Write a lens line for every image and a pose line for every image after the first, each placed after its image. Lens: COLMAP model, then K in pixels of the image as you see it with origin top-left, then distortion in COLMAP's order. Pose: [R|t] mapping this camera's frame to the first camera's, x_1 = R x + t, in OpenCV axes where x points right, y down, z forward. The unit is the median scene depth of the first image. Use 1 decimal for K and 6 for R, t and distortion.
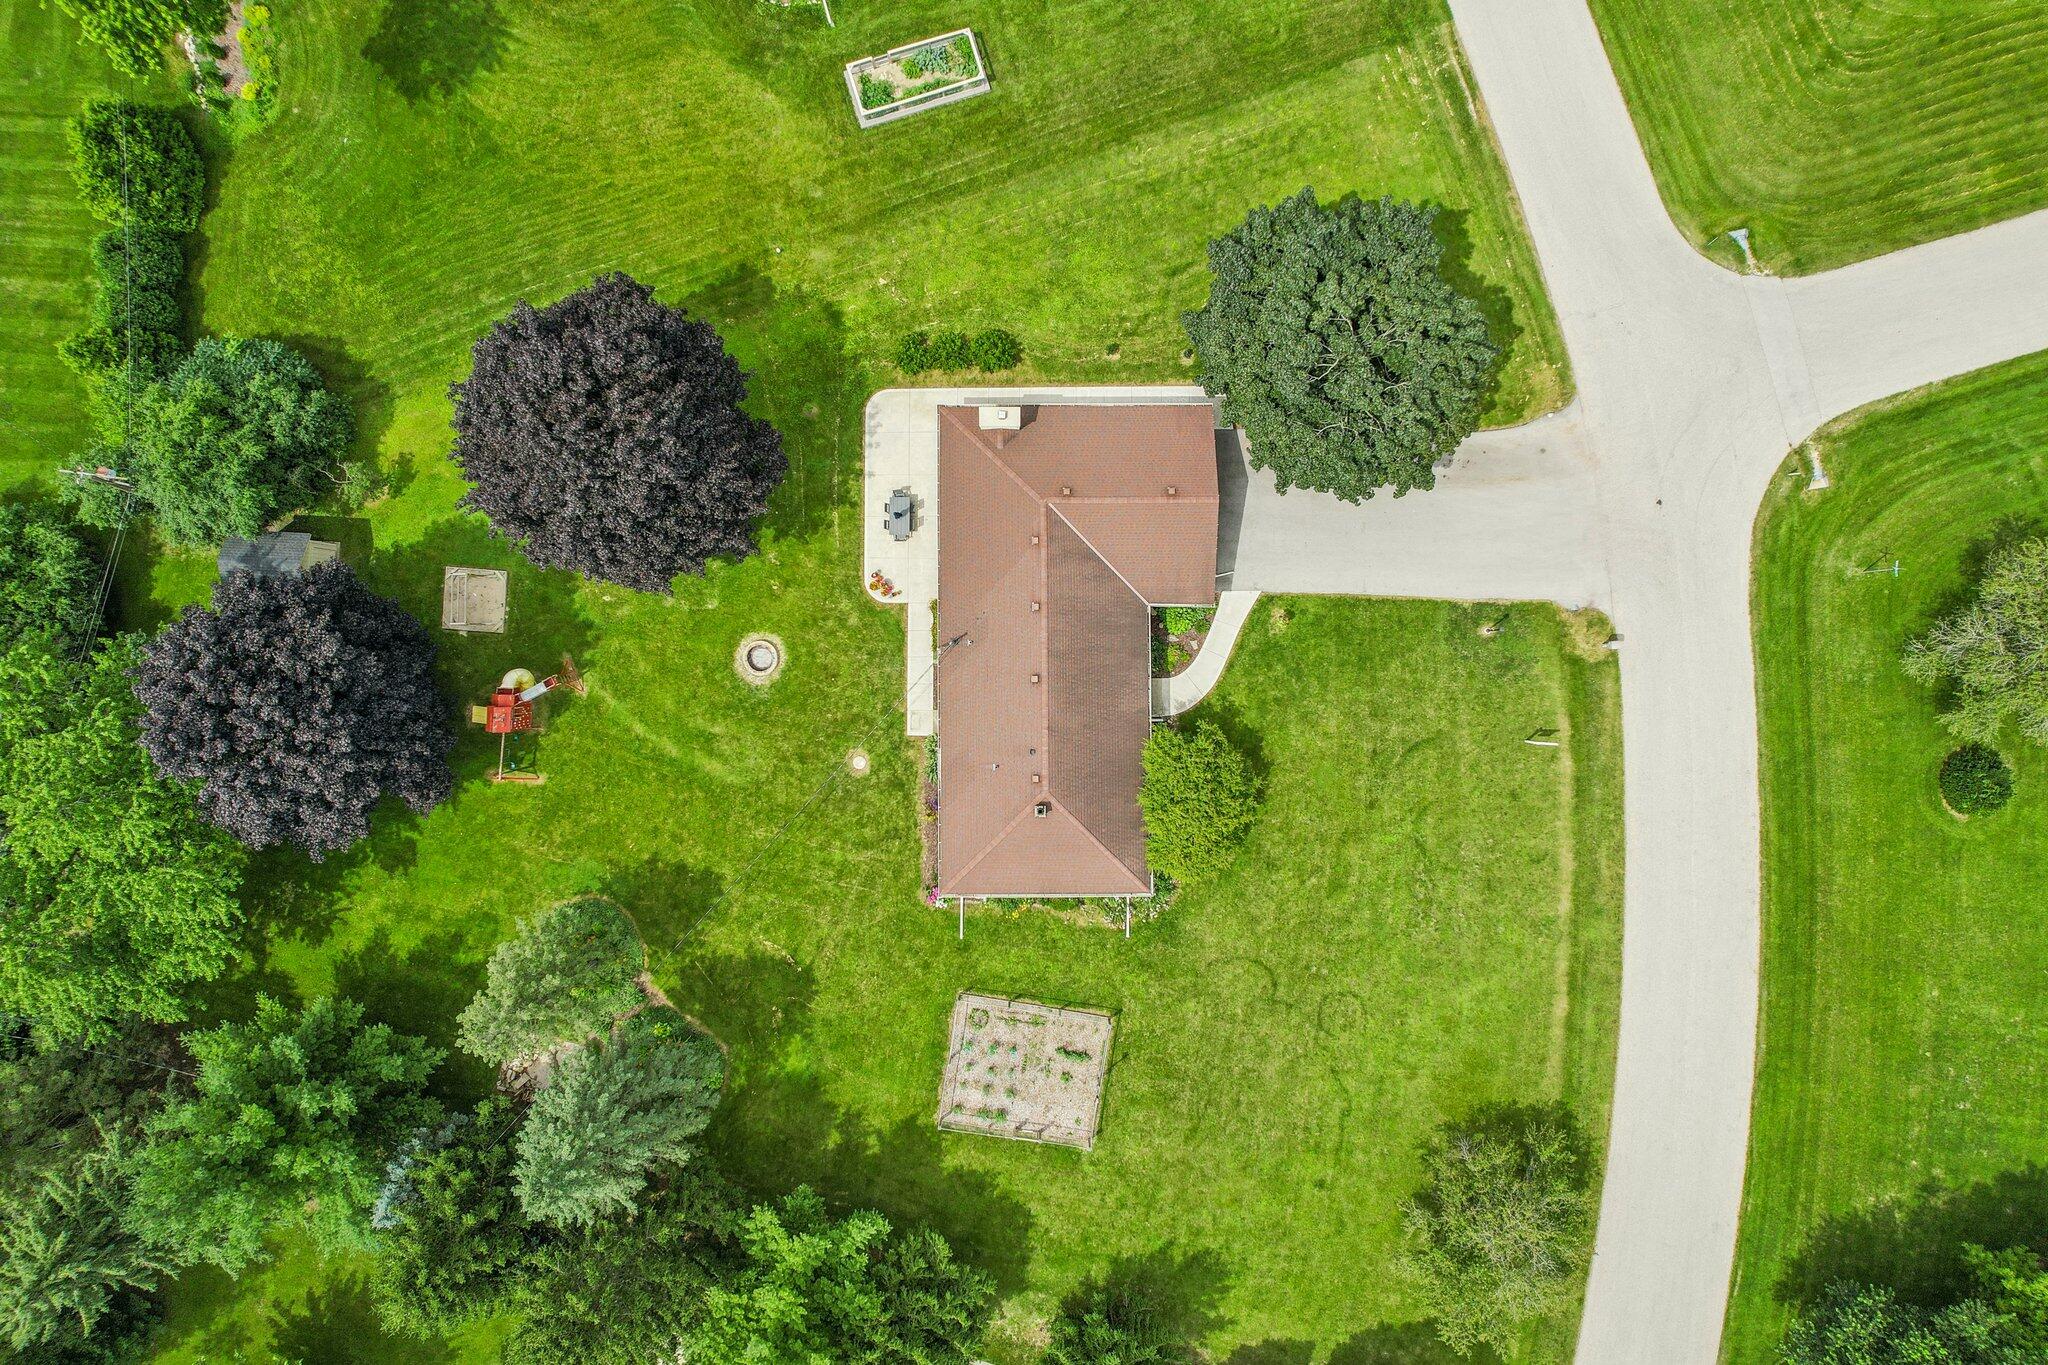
lens RADIAL K [[1340.6, 0, 1022.1], [0, 1340.6, 637.9], [0, 0, 1]] dist [-0.071833, 0.073721]
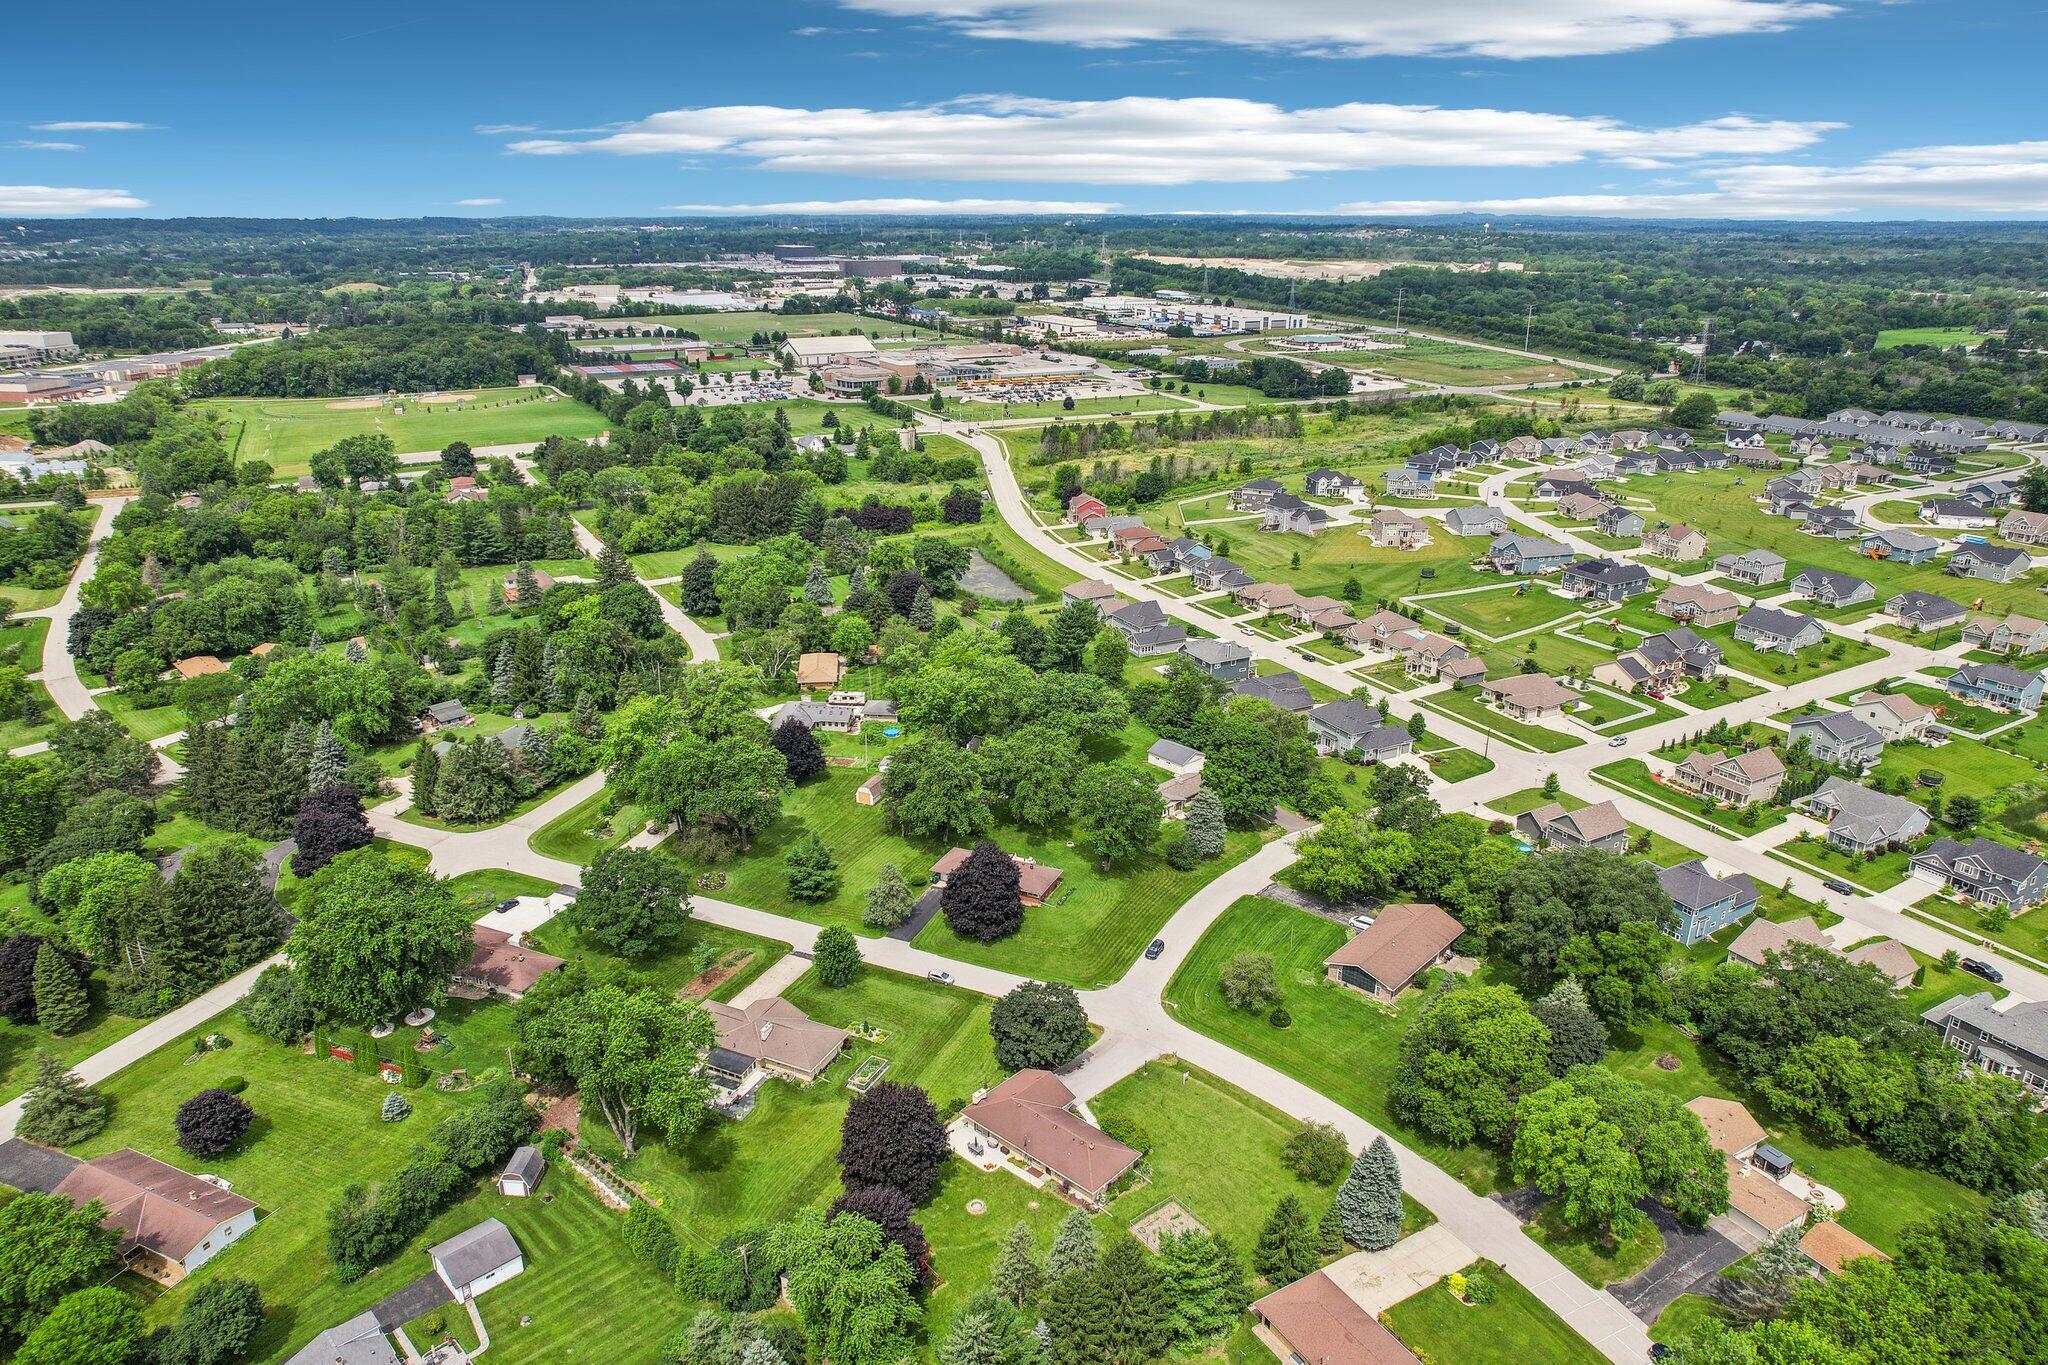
lens RADIAL K [[1340.6, 0, 1022.1], [0, 1340.6, 637.9], [0, 0, 1]] dist [-0.071833, 0.073721]
pose [[0.680030, -0.209790, 0.702530, -1.678164], [0.731145, 0.265462, -0.628456, 1.370939], [-0.054651, 0.941020, 0.333909, -0.850353]]
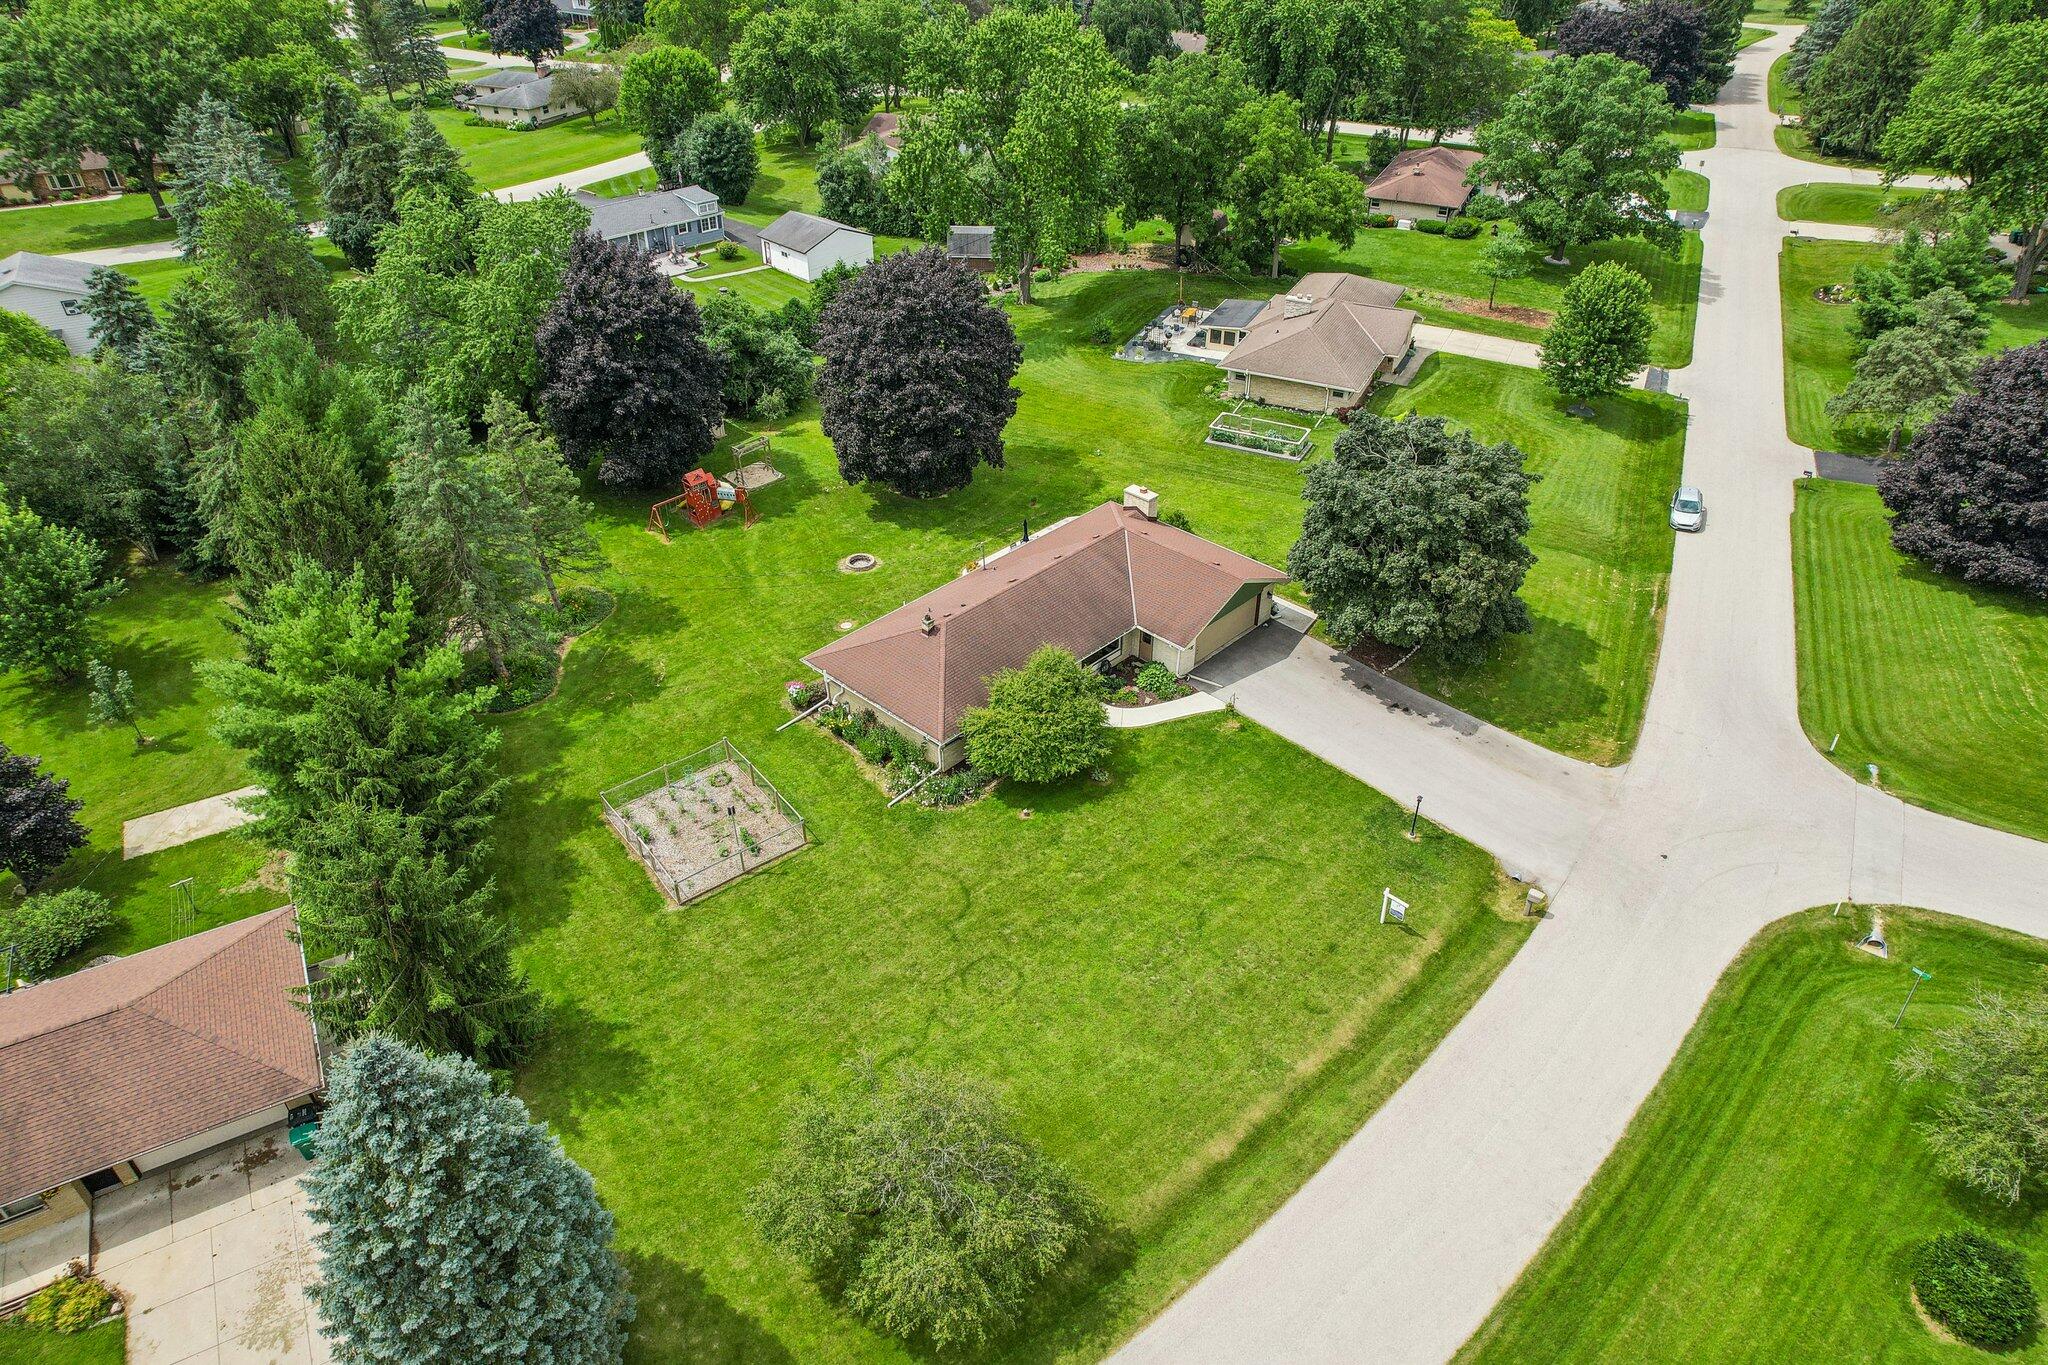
lens RADIAL K [[1298.9, 0, 1024.3], [0, 1298.9, 704.7], [0, 0, 1]] dist [-0.026094, 0.002566]
pose [[0.719616, 0.417085, -0.555152, 0.610673], [-0.693750, 0.465700, -0.549394, 0.613906], [0.029390, 0.780489, 0.624478, 0.380189]]
